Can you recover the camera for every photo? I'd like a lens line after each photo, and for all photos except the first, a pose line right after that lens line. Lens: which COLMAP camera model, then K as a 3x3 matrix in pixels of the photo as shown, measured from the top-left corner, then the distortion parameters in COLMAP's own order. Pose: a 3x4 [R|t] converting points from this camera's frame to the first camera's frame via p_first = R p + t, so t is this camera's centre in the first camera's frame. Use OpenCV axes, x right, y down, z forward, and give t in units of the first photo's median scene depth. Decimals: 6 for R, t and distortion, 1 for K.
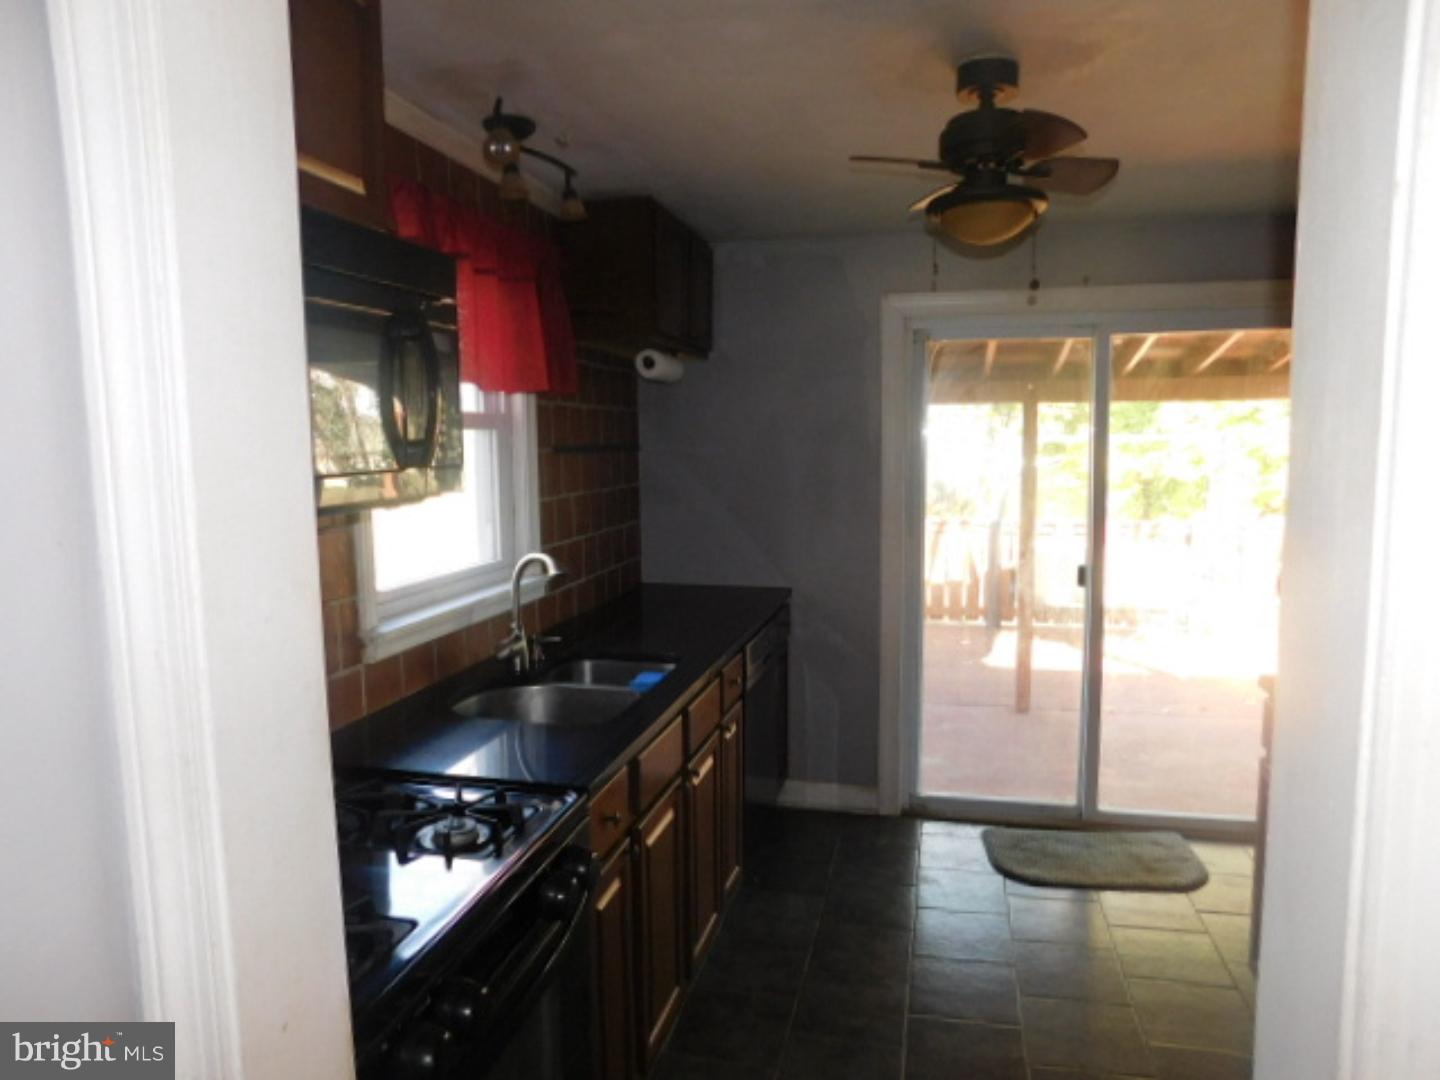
lens RADIAL K [[943.9, 0, 720.3], [0, 943.9, 545.2], [0, 0, 1]] dist [-0.097029, 0.069803]
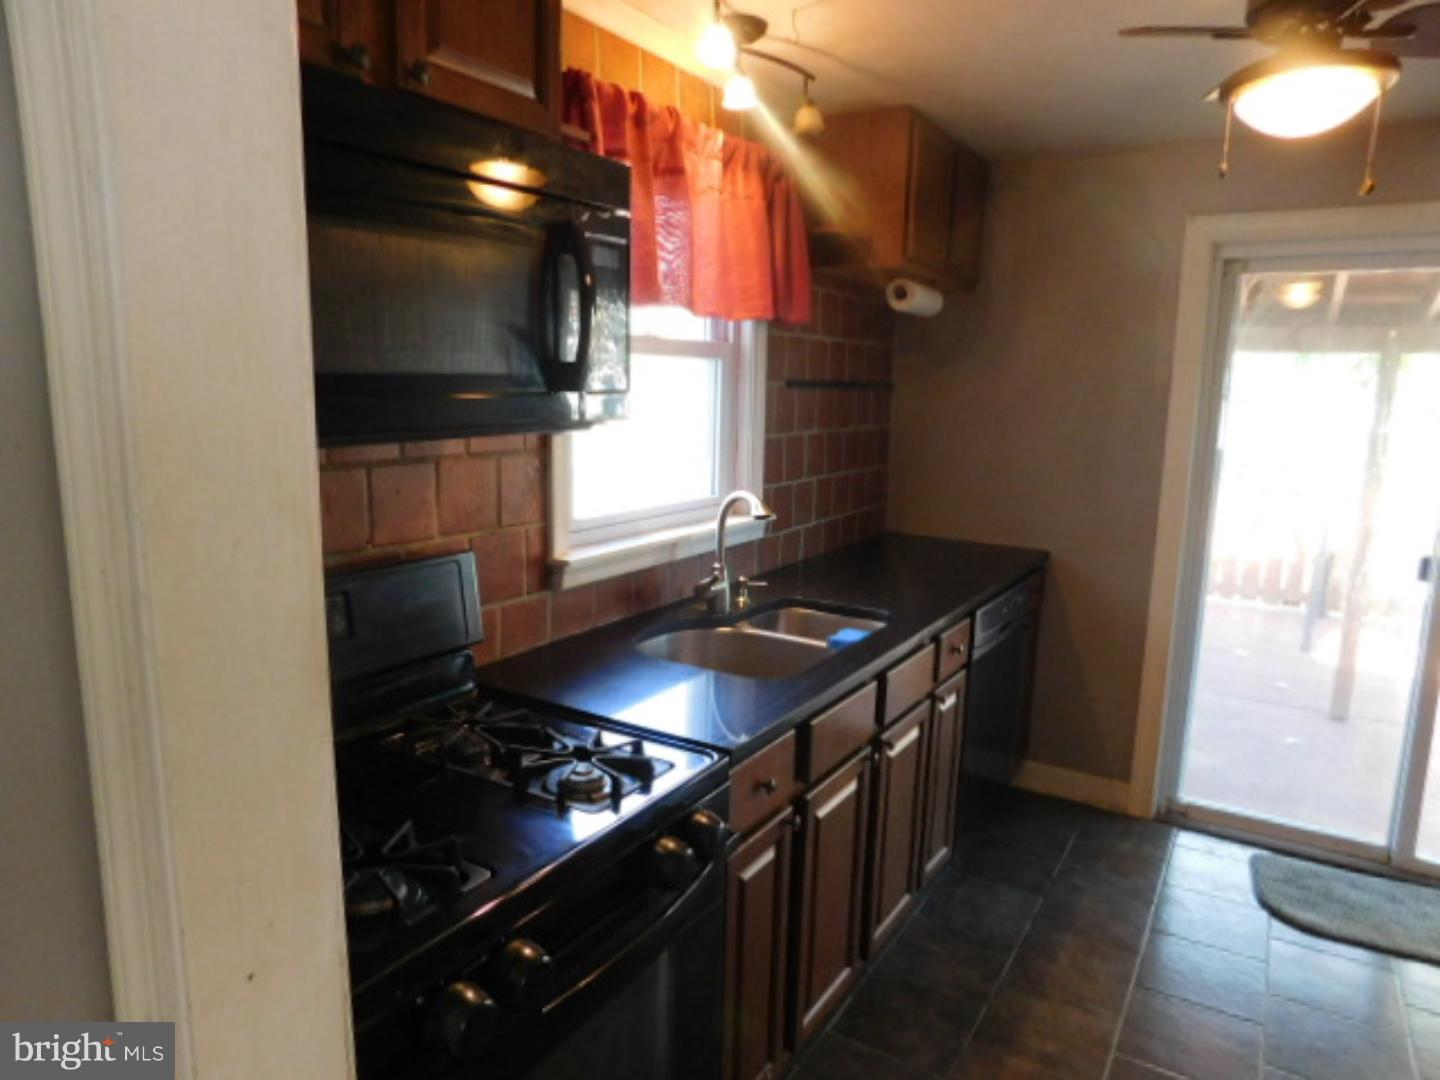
lens RADIAL K [[943.9, 0, 720.3], [0, 943.9, 545.2], [0, 0, 1]] dist [-0.097029, 0.069803]
pose [[0.947394, 0.086569, -0.308141, 0.067722], [-0.067572, 0.995126, 0.071818, -0.003688], [0.312857, -0.047218, 0.948626, 0.079042]]
